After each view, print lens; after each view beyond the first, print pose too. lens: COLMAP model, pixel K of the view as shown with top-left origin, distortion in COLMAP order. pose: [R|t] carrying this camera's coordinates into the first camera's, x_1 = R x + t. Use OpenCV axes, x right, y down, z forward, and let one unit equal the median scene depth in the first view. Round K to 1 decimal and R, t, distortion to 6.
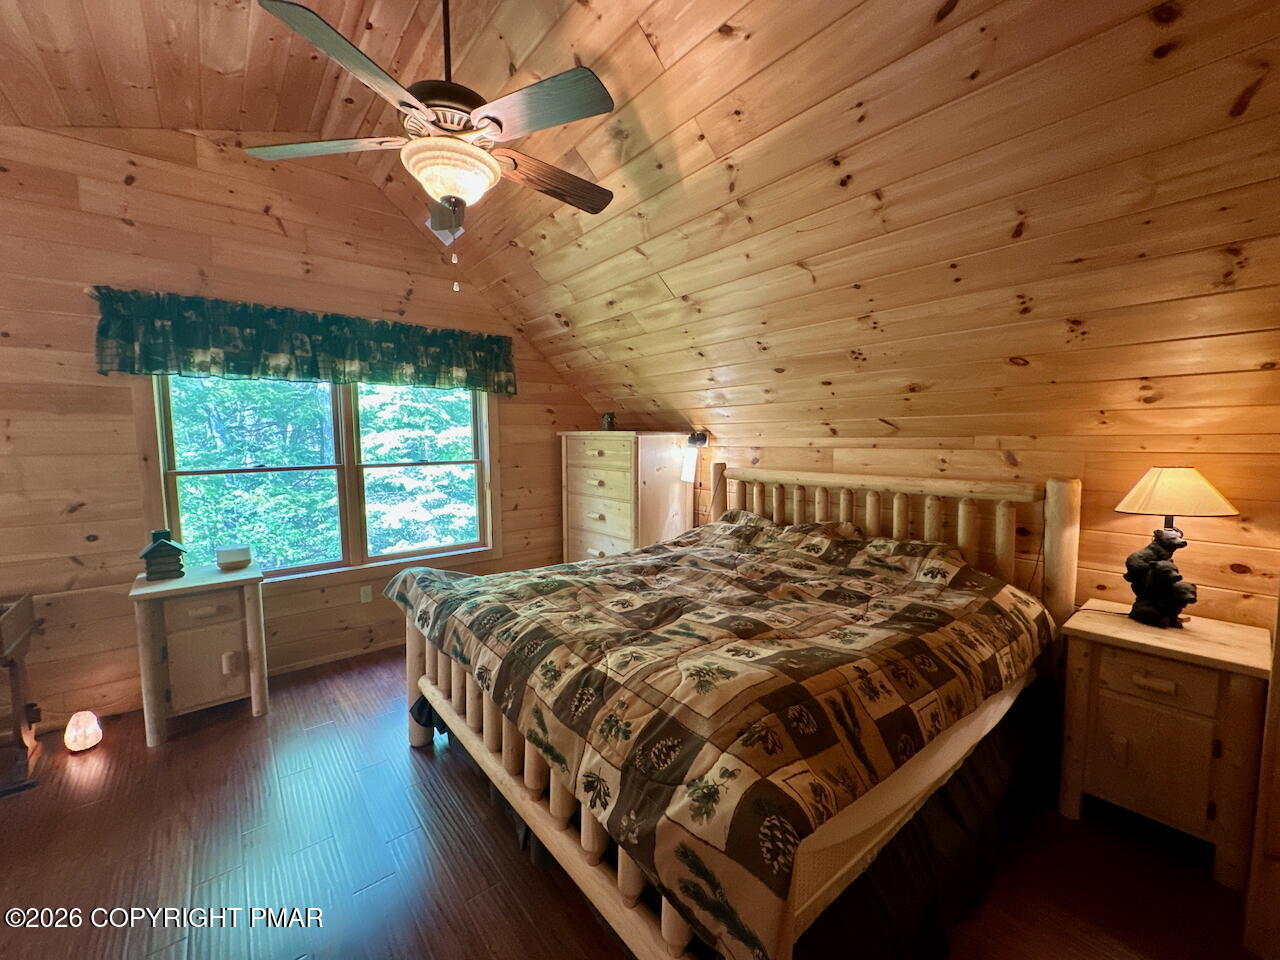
lens RADIAL K [[509.0, 0, 637.1], [0, 509.0, 481.7], [0, 0, 1]] dist [-0.003435, 0.000685]
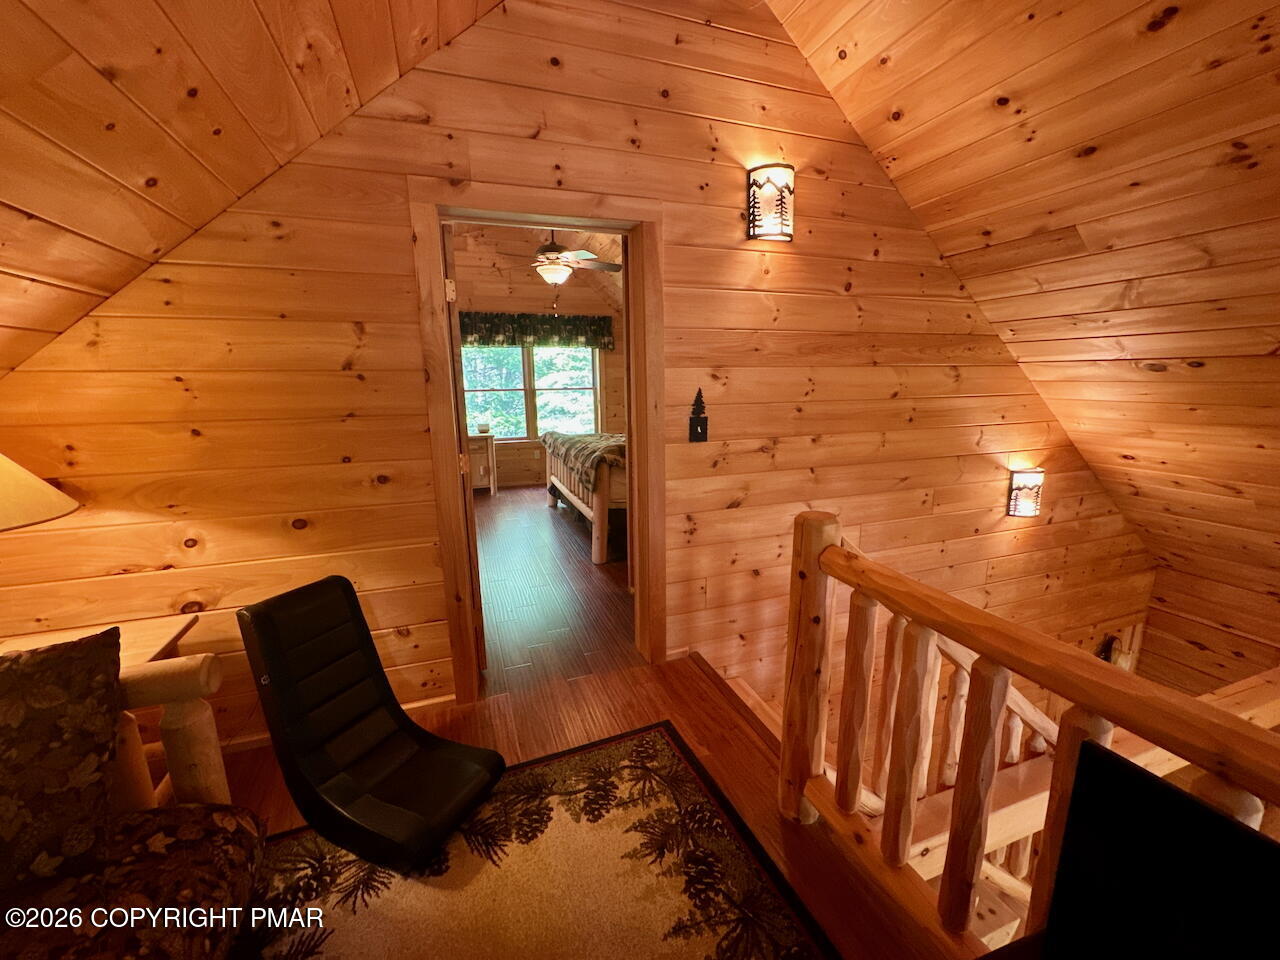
lens RADIAL K [[509.0, 0, 641.6], [0, 509.0, 484.8], [0, 0, 1]] dist [-0.003435, 0.000685]
pose [[0.942815, 0.063291, -0.327253, 0.552714], [-0.024409, 0.992281, 0.121585, 0.092702], [0.332422, -0.106644, 0.937082, -0.806171]]
